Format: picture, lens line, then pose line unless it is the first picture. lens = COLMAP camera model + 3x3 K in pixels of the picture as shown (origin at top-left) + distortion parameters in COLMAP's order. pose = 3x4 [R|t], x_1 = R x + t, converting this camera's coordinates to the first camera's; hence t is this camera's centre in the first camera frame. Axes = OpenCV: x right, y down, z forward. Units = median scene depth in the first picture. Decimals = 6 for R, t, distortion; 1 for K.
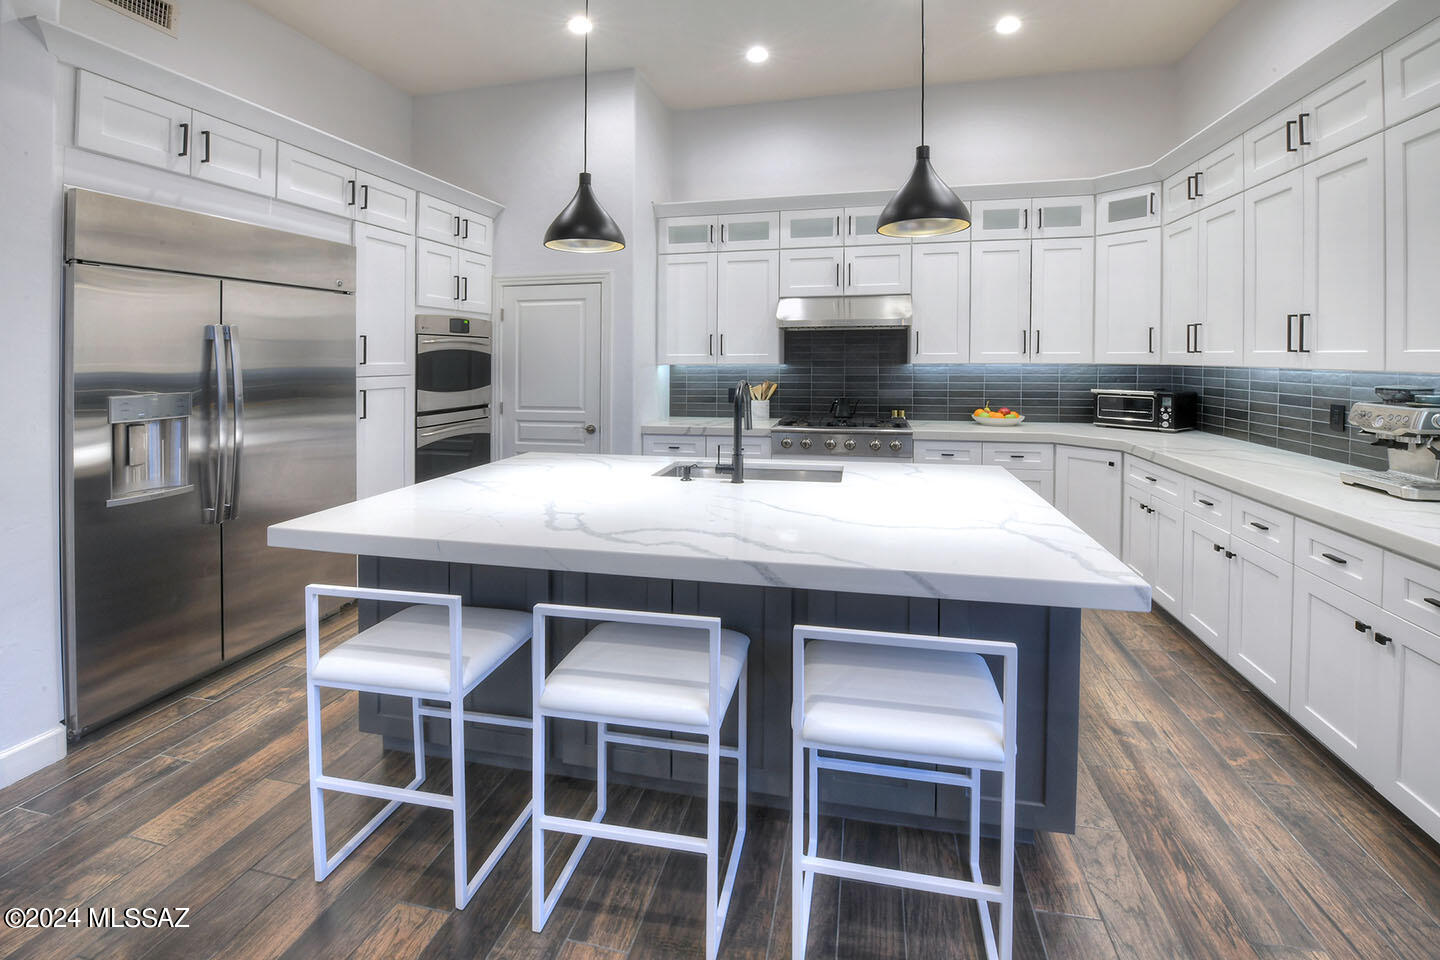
lens RADIAL K [[617.5, 0, 740.6], [0, 617.5, 370.7], [0, 0, 1]] dist [-0.015433, -0.001223]
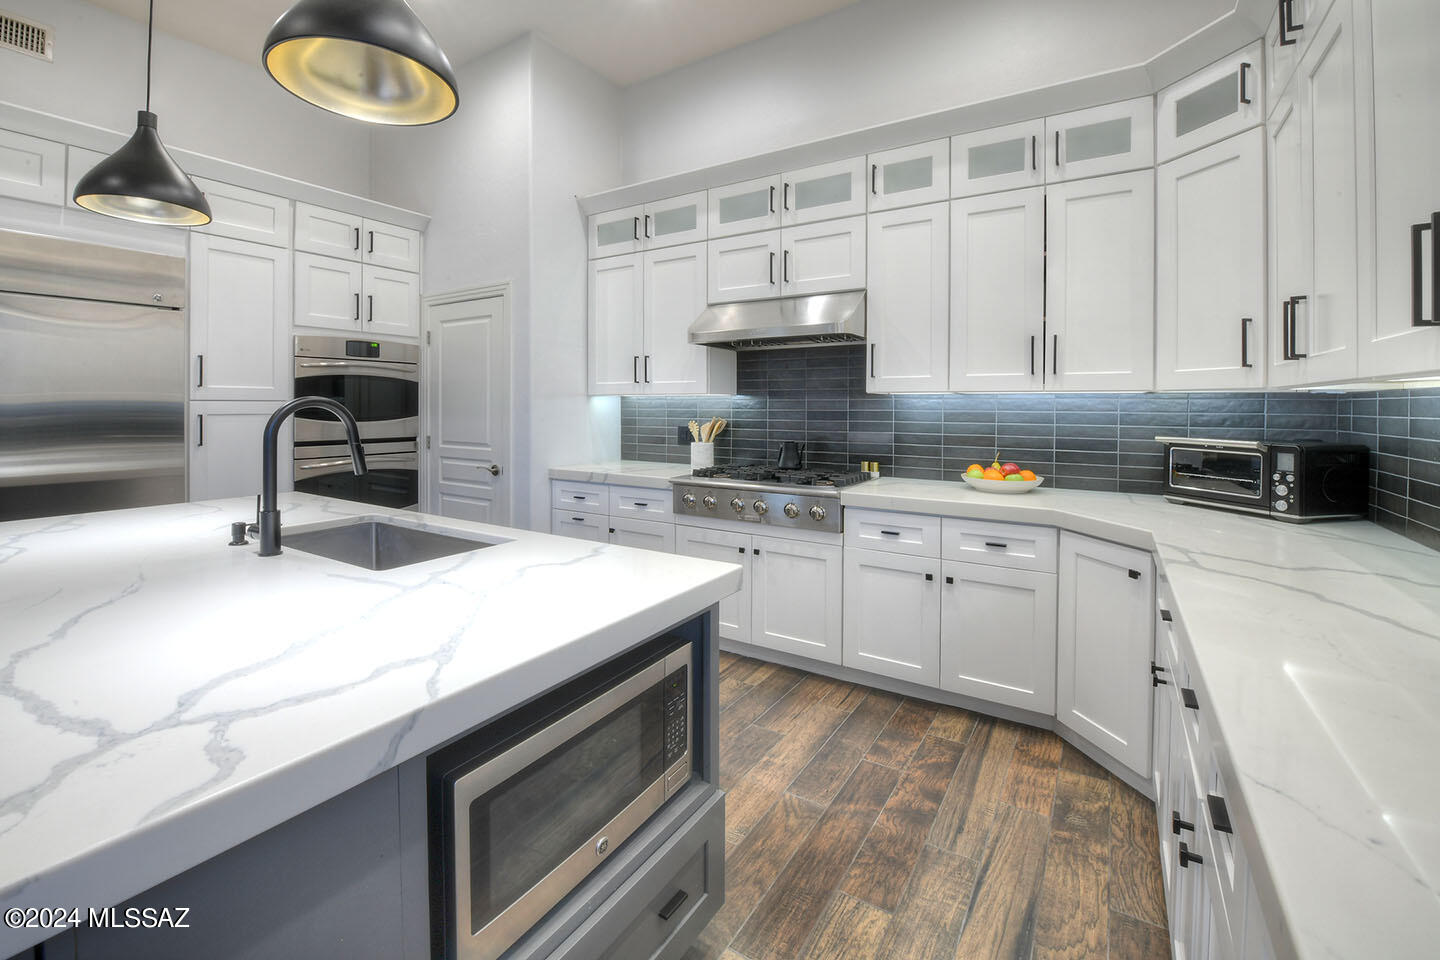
lens RADIAL K [[617.5, 0, 788.3], [0, 617.5, 410.8], [0, 0, 1]] dist [-0.015433, -0.001223]
pose [[0.948130, 0.011074, -0.317691, 0.422786], [-0.015333, 0.999823, -0.010909, 0.017891], [0.317514, 0.015214, 0.948131, 0.346749]]
